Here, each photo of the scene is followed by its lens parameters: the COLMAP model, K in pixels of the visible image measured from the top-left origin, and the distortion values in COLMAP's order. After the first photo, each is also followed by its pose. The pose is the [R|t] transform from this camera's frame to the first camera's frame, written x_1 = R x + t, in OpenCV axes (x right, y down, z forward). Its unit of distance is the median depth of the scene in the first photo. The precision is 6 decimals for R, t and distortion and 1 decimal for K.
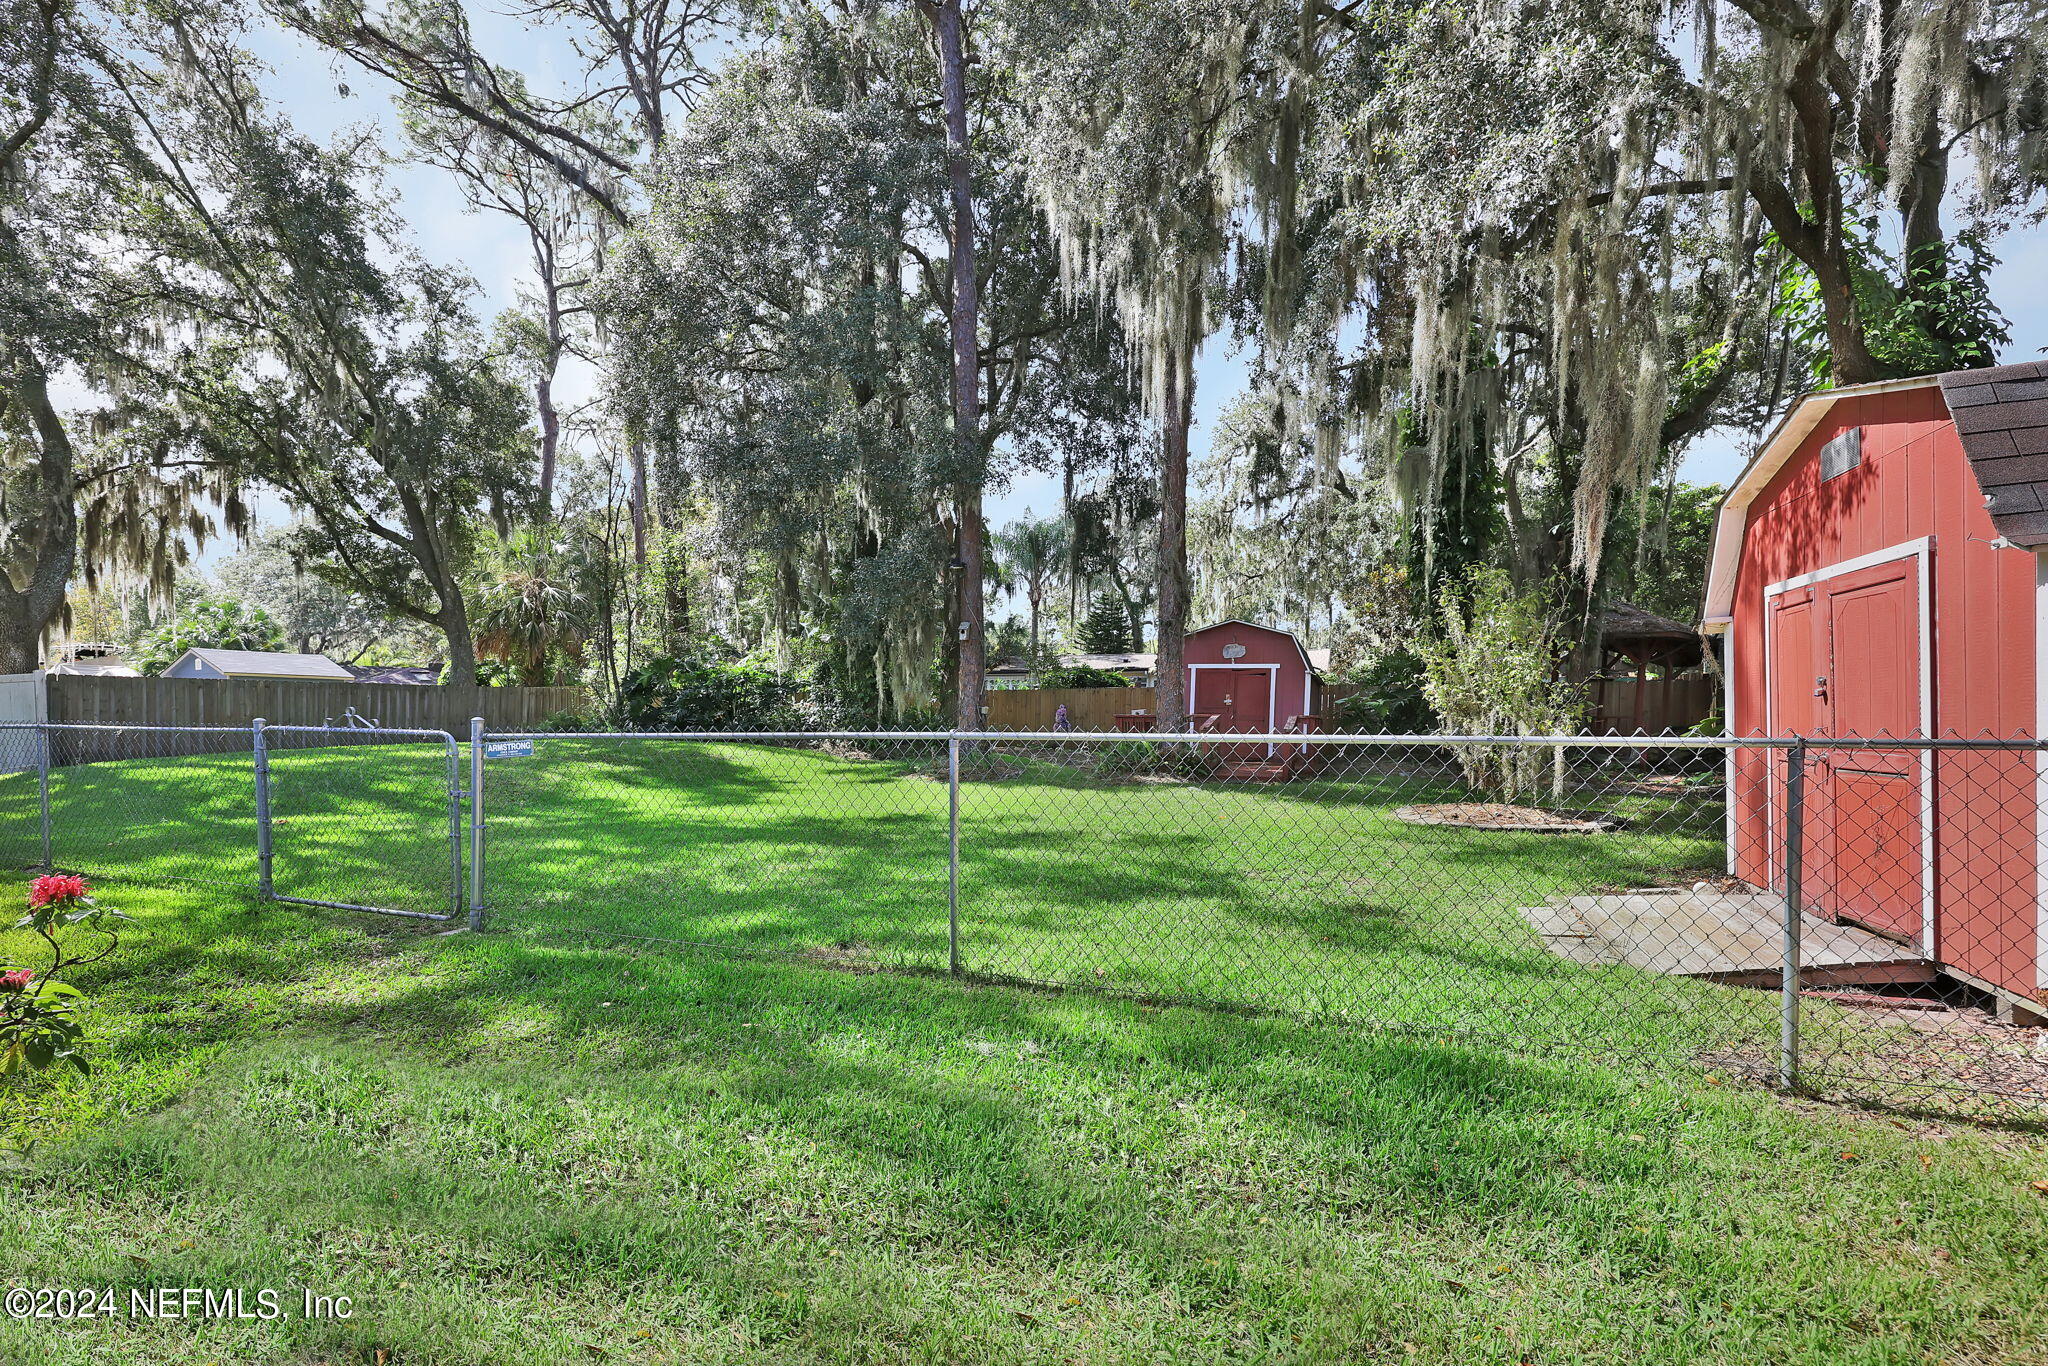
lens RADIAL K [[930.5, 0, 1020.2], [0, 930.5, 693.9], [0, 0, 1]] dist [0.000801, 0.000050]
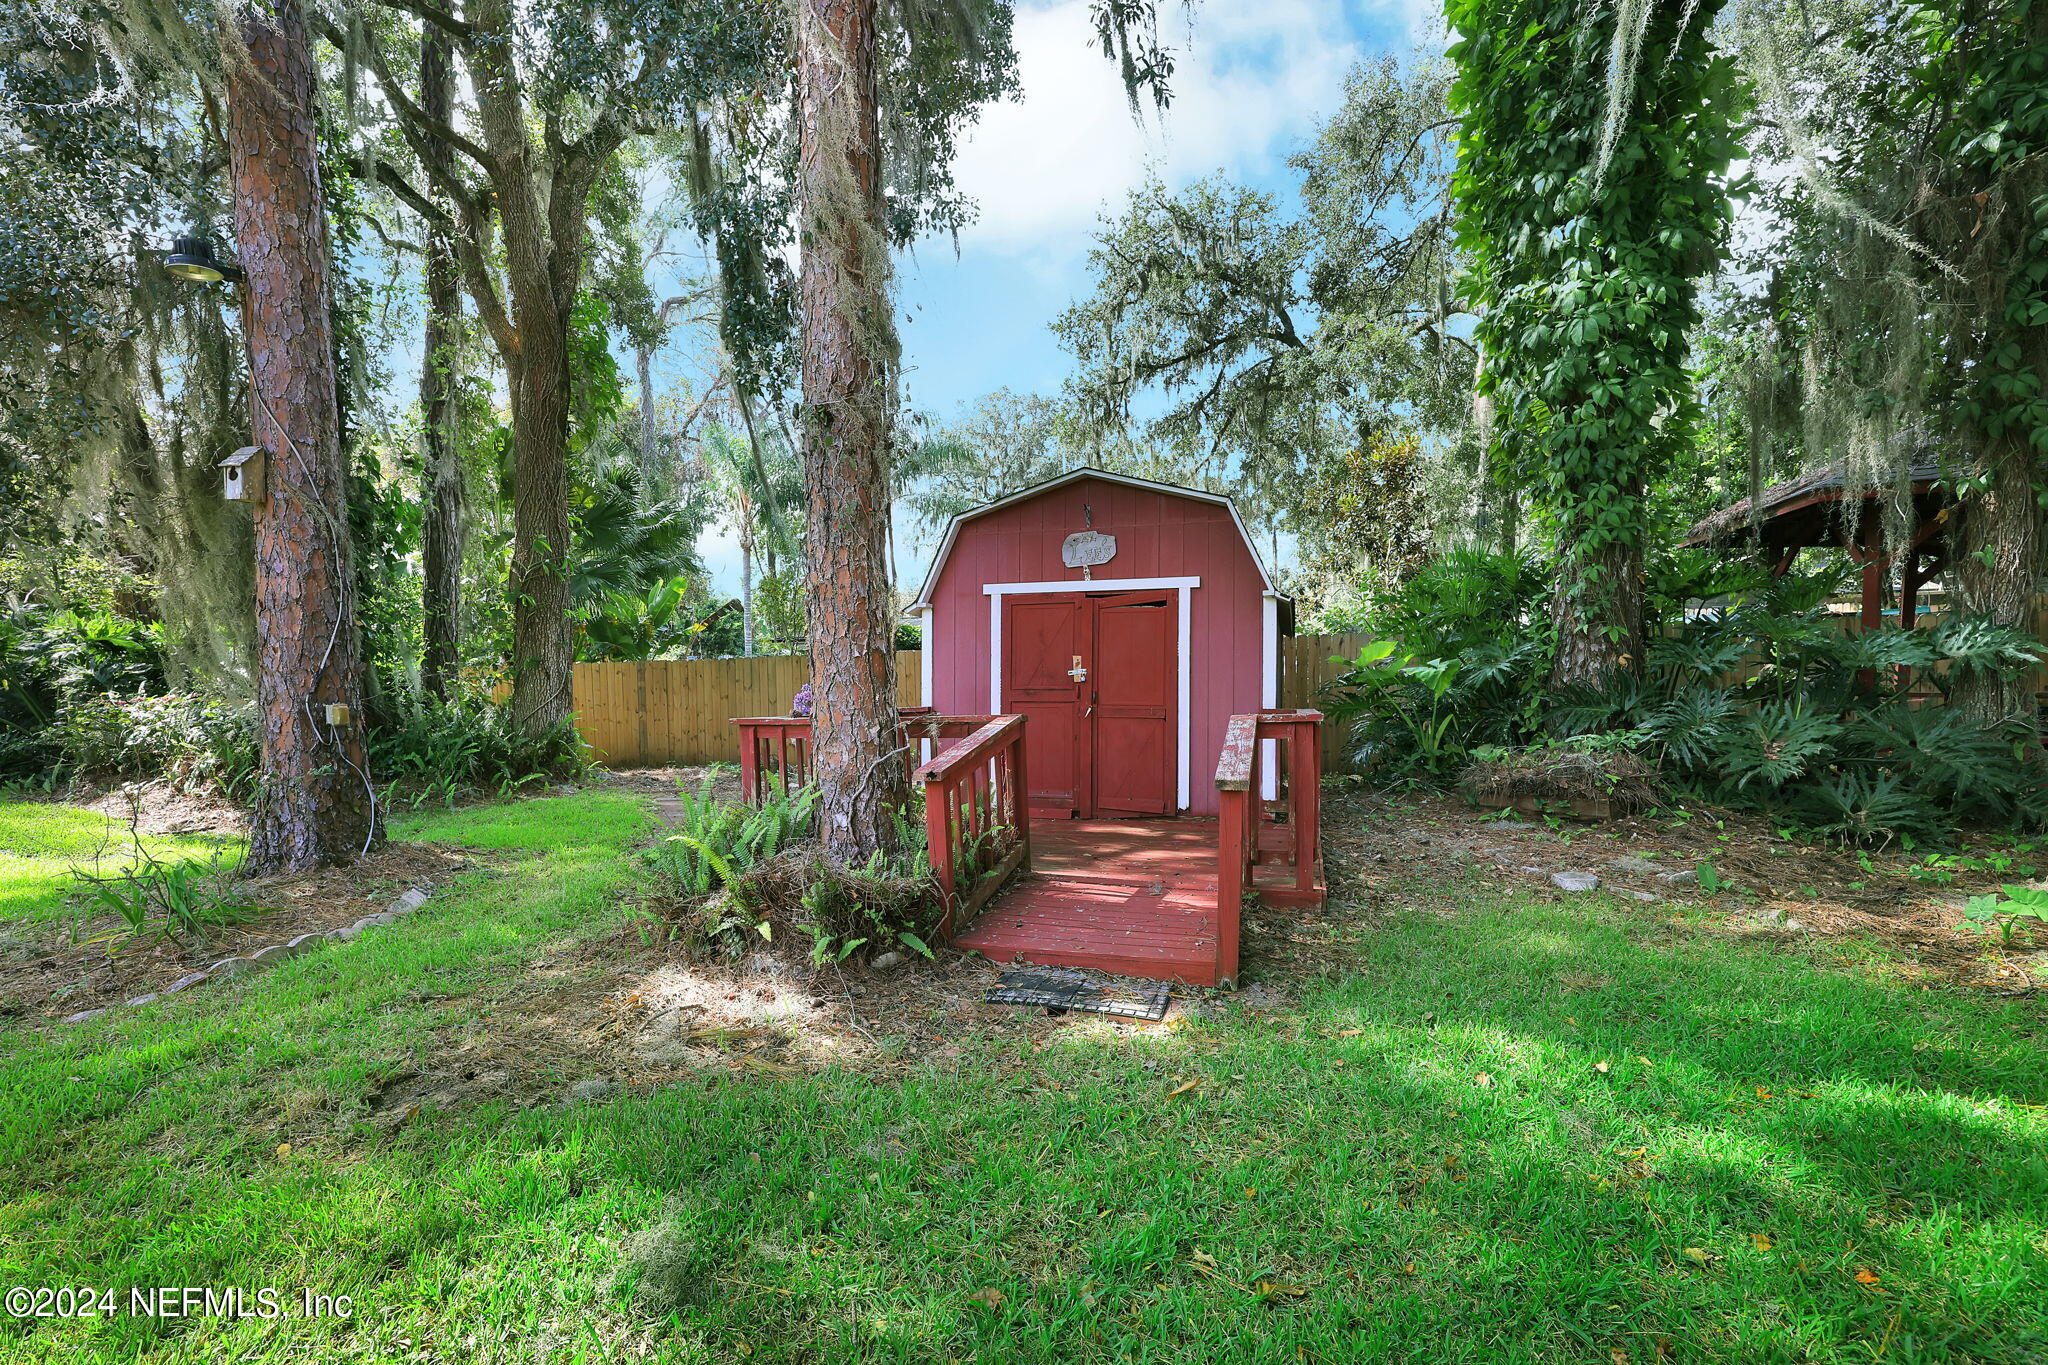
lens RADIAL K [[909.2, 0, 1027.2], [0, 909.2, 672.9], [0, 0, 1]] dist [0.000895, 0.000106]
pose [[0.996704, -0.019830, 0.078658, 0.135481], [0.019677, 0.999803, 0.002724, 0.005458], [-0.078697, -0.001167, 0.996898, 0.479942]]
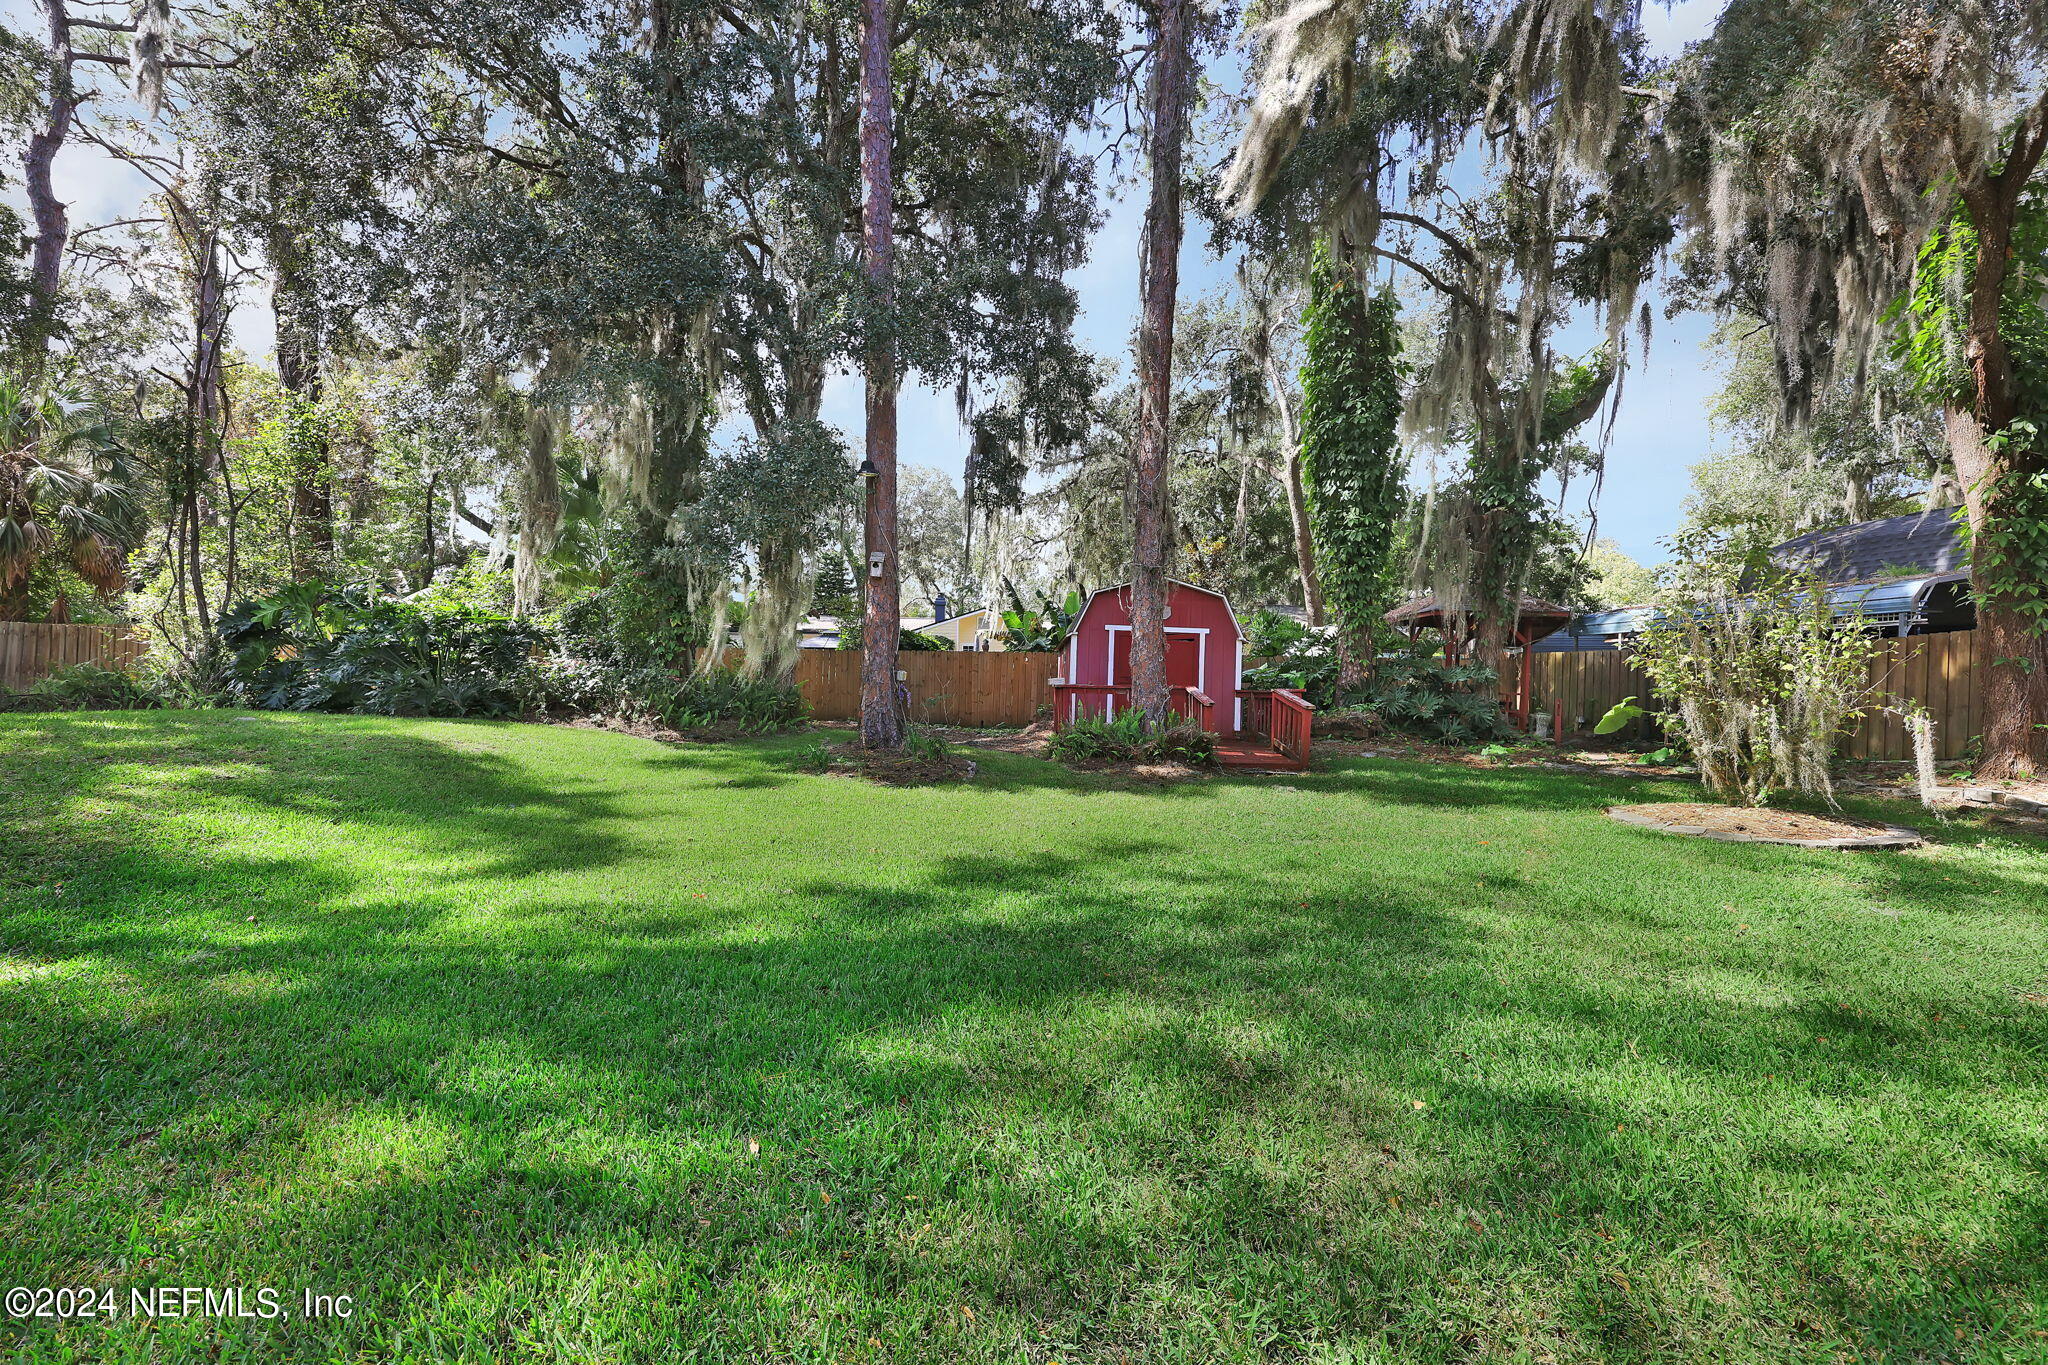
lens RADIAL K [[831.1, 0, 1021.2], [0, 831.1, 672.9], [0, 0, 1]] dist [-0.009794, -0.000038]
pose [[0.913592, 0.018308, 0.406219, -0.158412], [-0.025055, 0.999622, 0.011296, 0.004029], [-0.405859, -0.020497, 0.913706, 0.275271]]
